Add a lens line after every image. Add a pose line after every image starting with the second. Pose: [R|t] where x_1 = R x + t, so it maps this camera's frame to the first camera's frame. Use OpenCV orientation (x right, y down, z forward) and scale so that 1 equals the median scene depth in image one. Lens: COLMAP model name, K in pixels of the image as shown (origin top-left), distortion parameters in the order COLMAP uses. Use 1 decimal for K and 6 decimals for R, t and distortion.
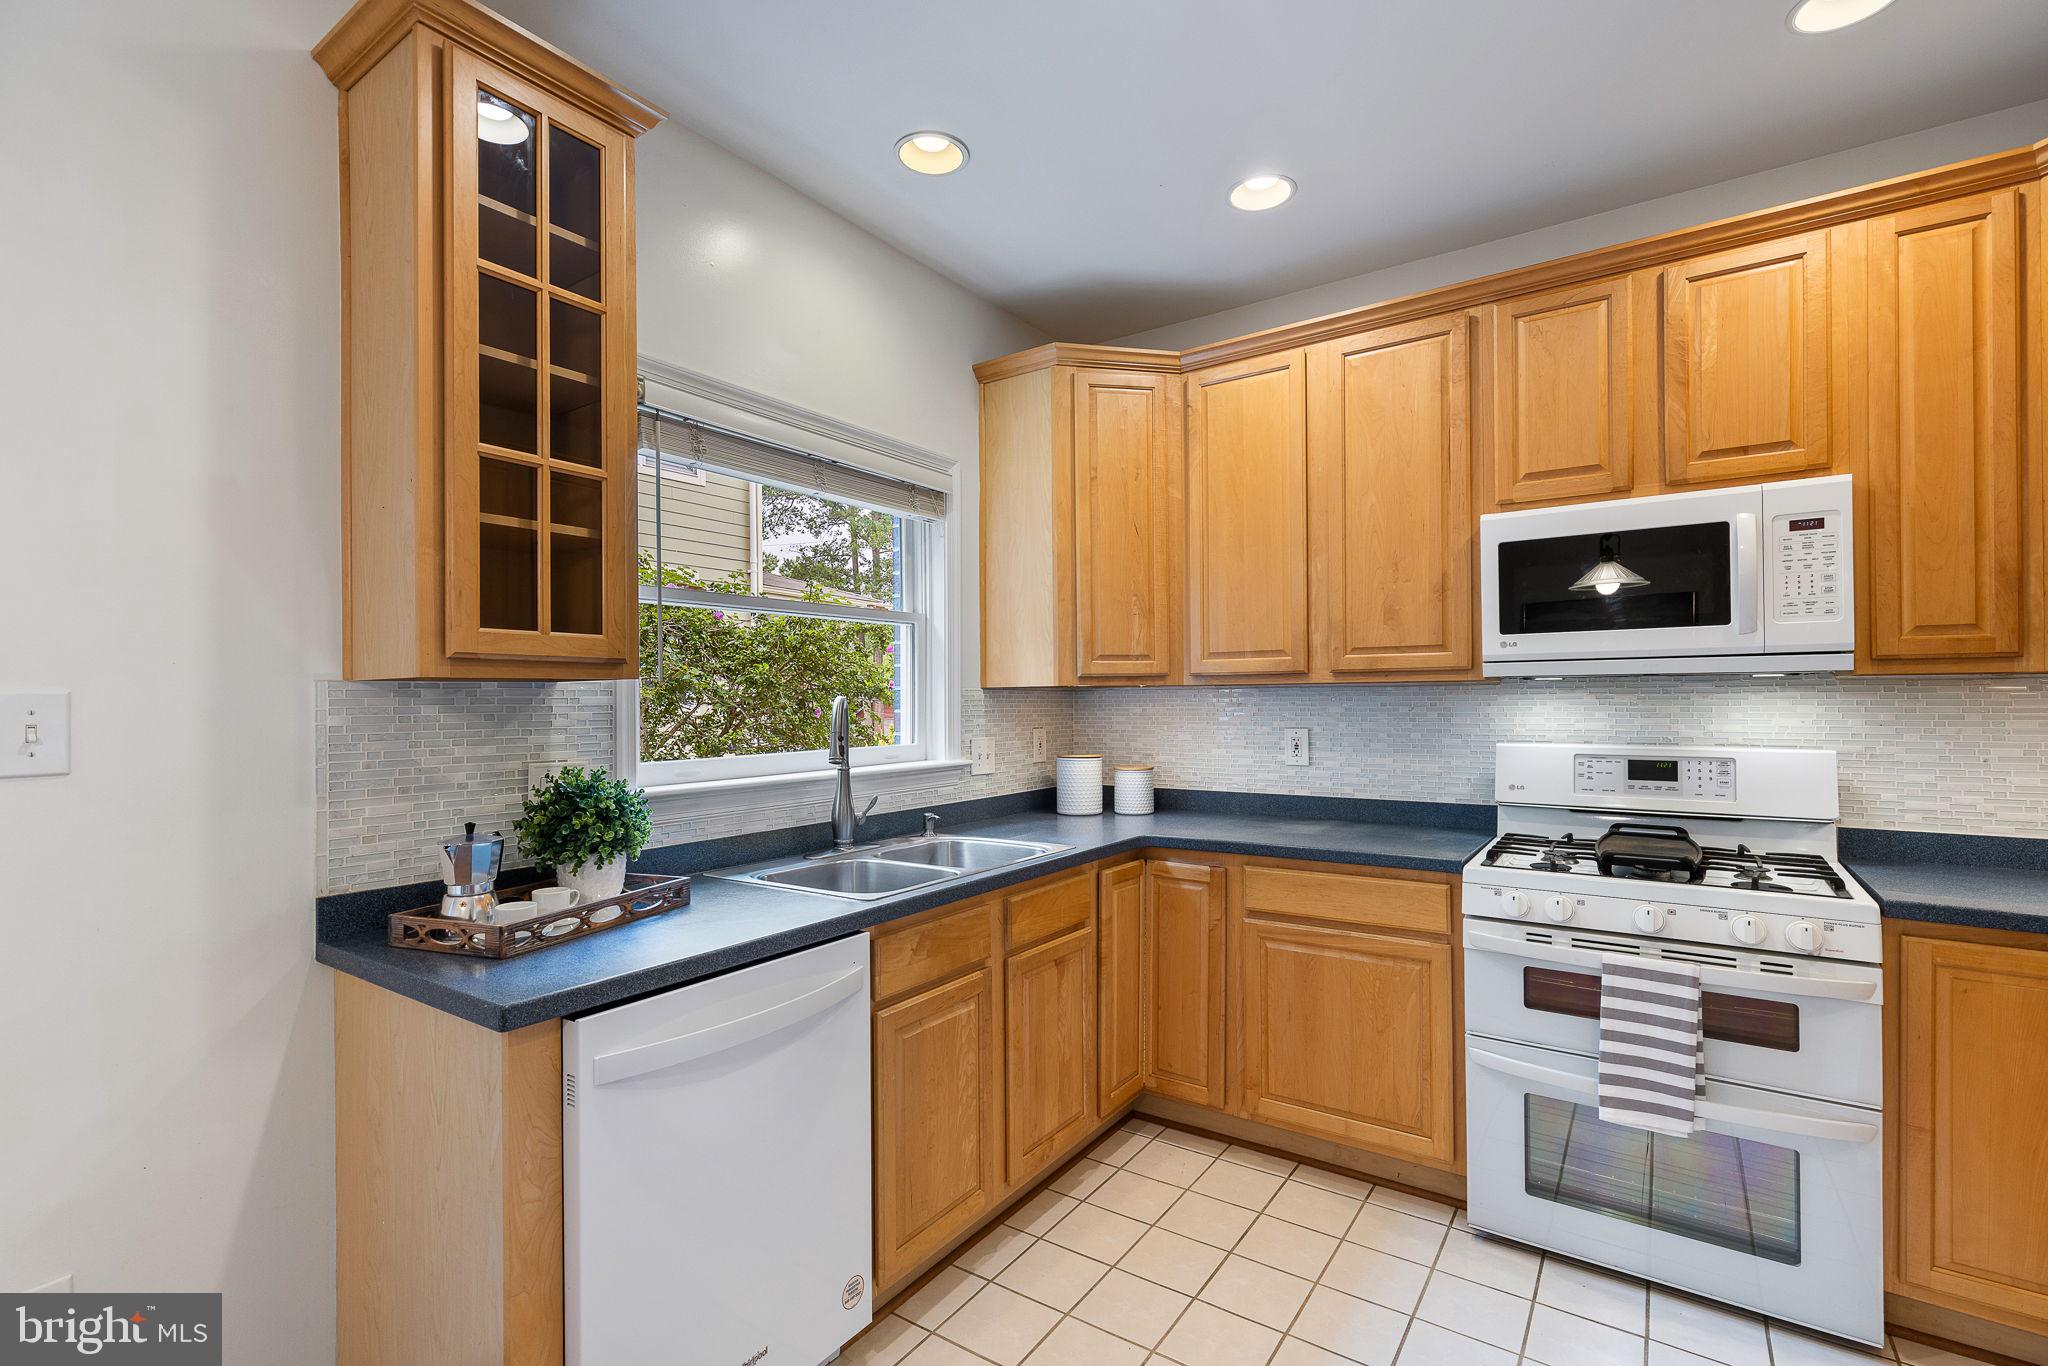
lens RADIAL K [[932.7, 0, 1034.8], [0, 932.7, 690.2], [0, 0, 1]] dist [0.006693, -0.002237]
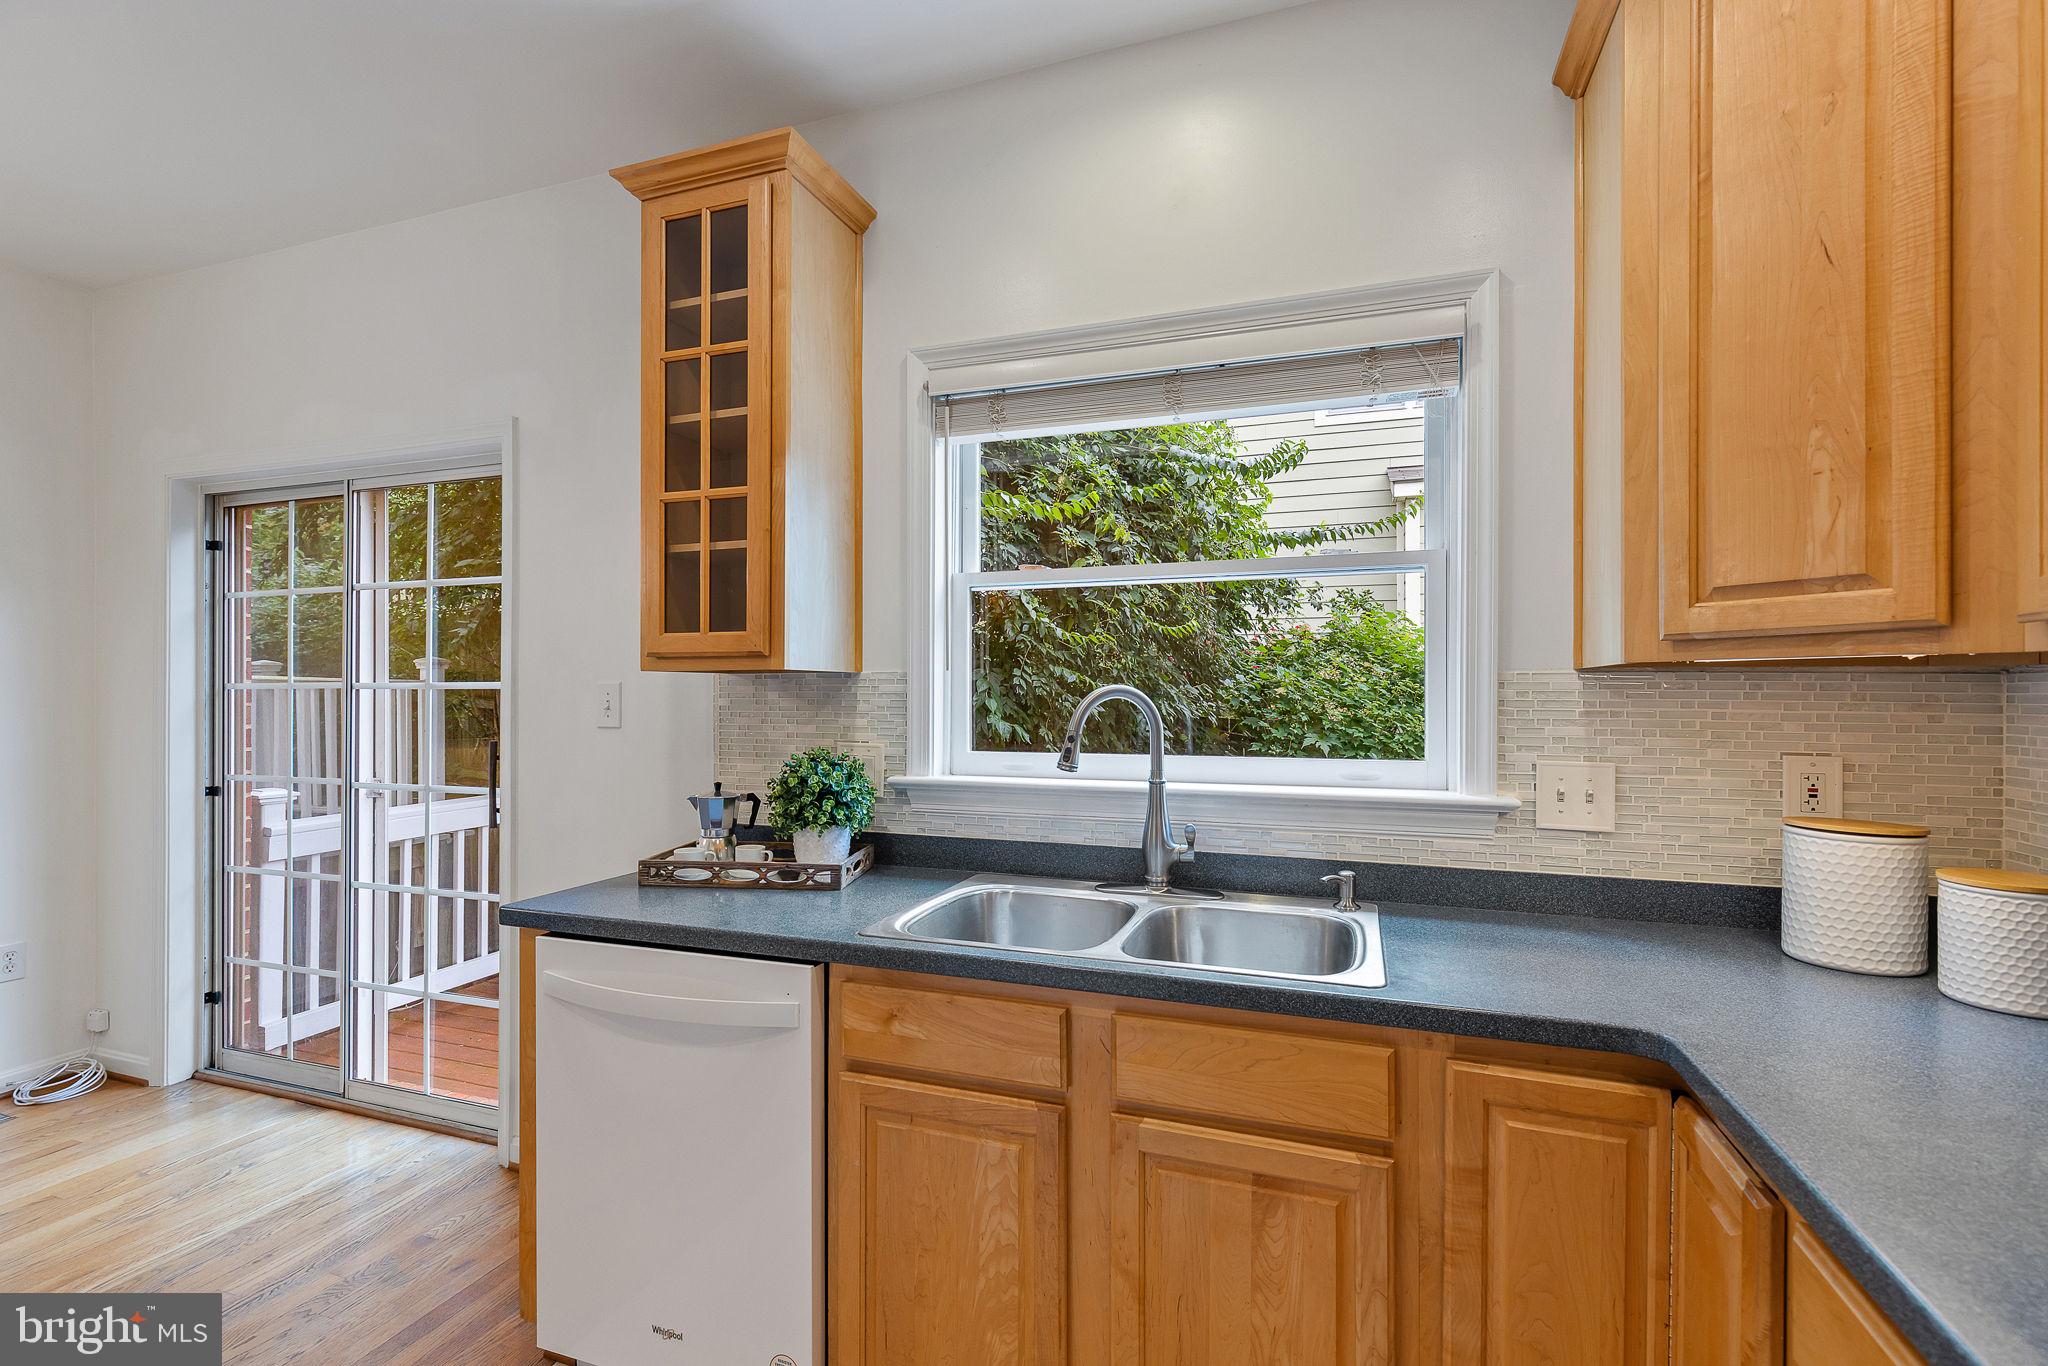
lens RADIAL K [[932.7, 0, 1022.3], [0, 932.7, 687.7], [0, 0, 1]] dist [0.006693, -0.002237]
pose [[0.244836, 0.003246, -0.969559, 0.501048], [0.006707, 0.999965, 0.005042, 0.004406], [0.969541, -0.007738, 0.244806, 0.723912]]
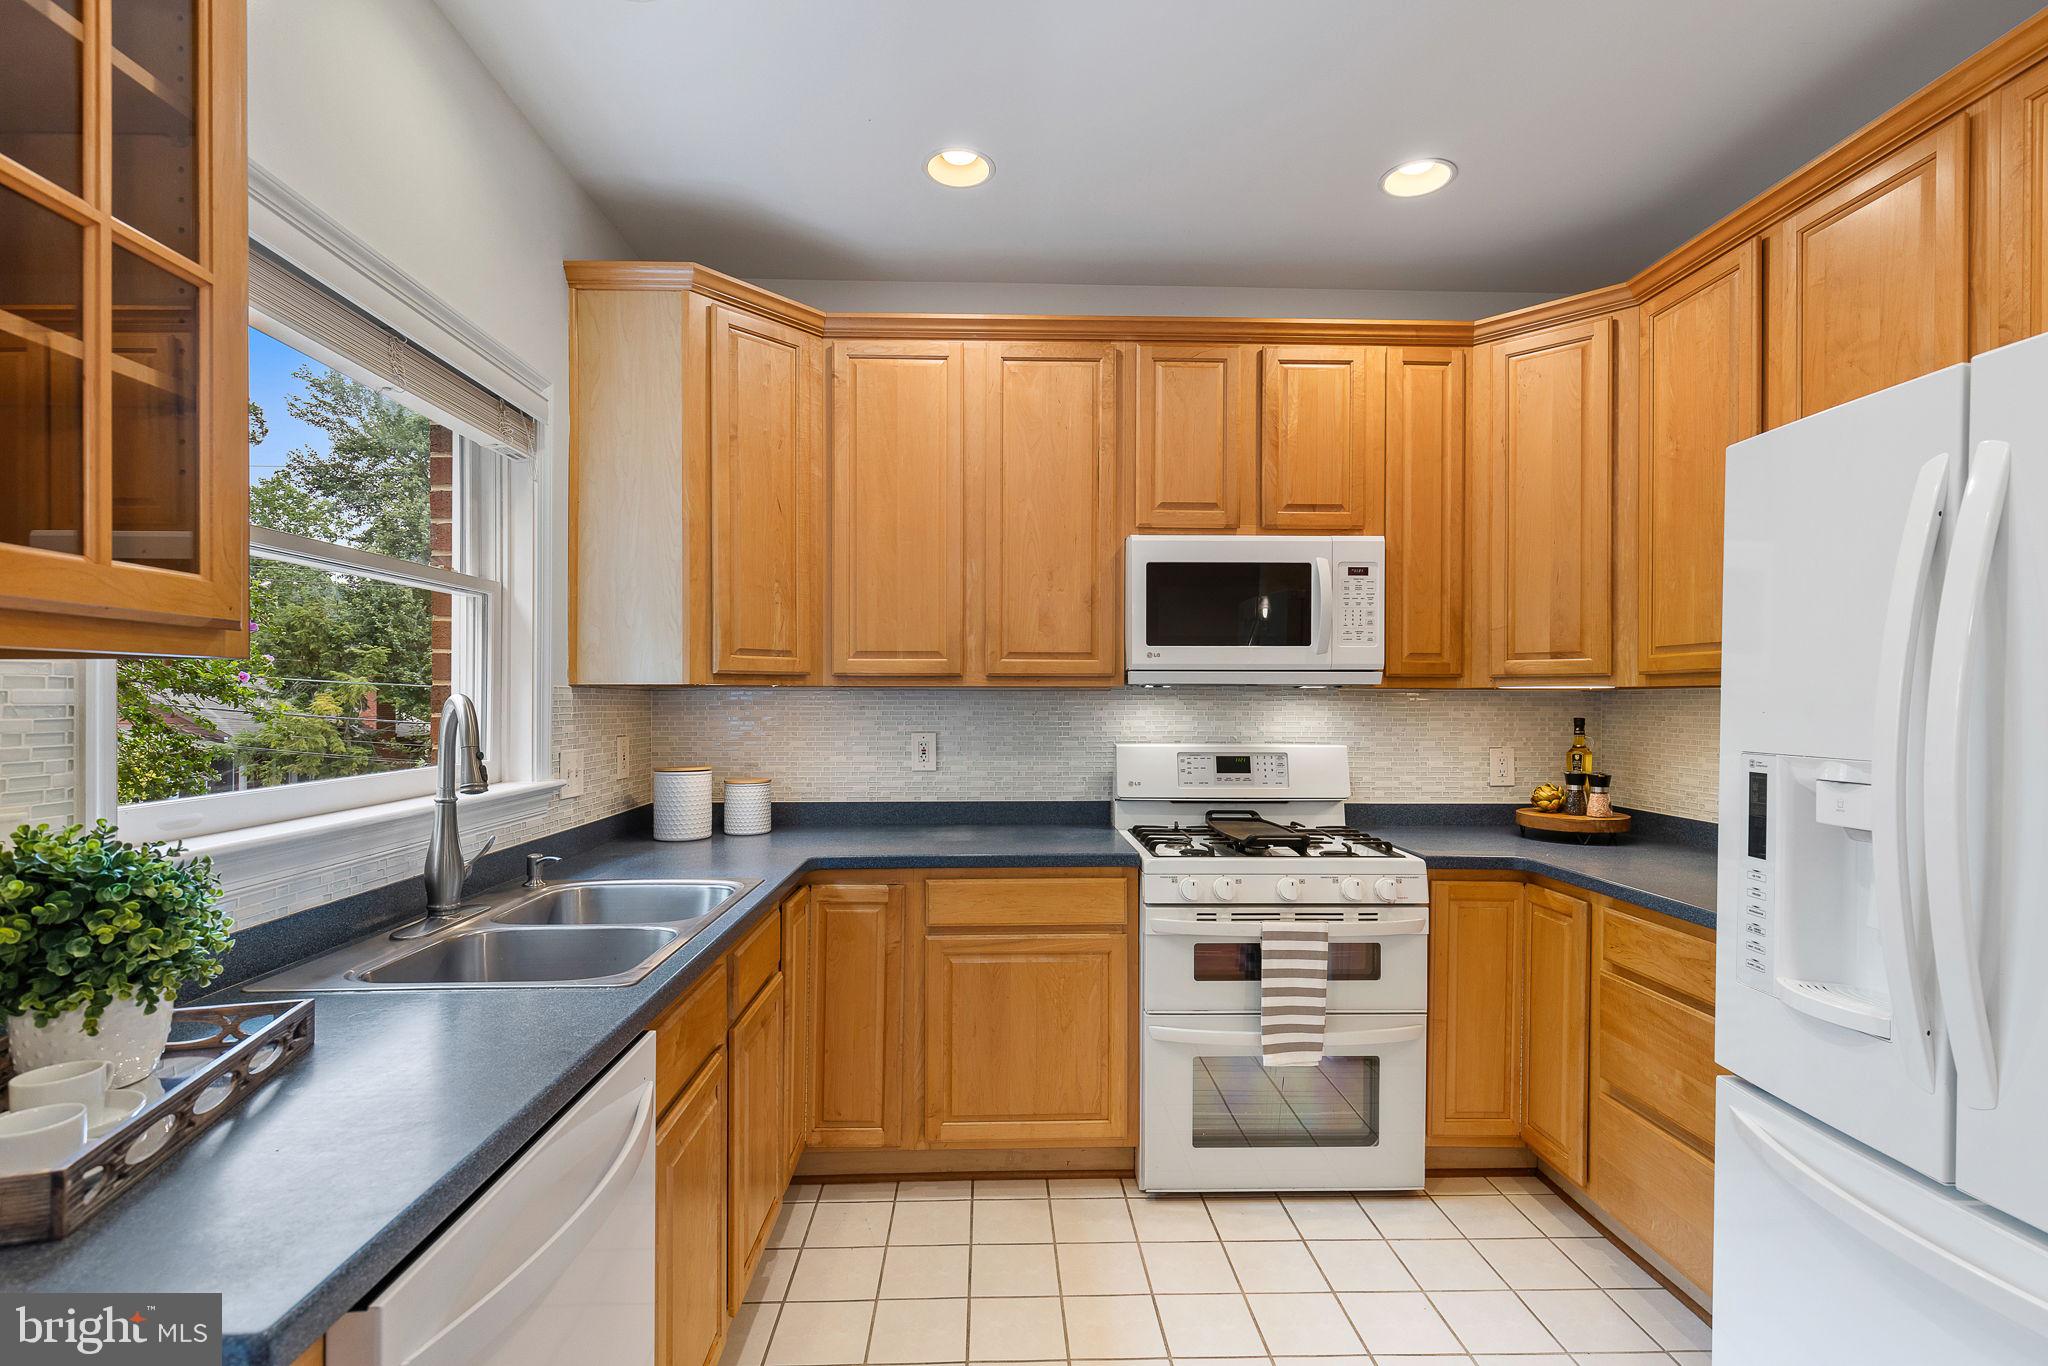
lens RADIAL K [[932.7, 0, 1029.7], [0, 932.7, 700.5], [0, 0, 1]] dist [0.006693, -0.002237]
pose [[0.804458, 0.009204, 0.593938, -0.270609], [-0.014147, 0.999893, 0.003667, 0.002937], [-0.593841, -0.011352, 0.804502, 0.202065]]
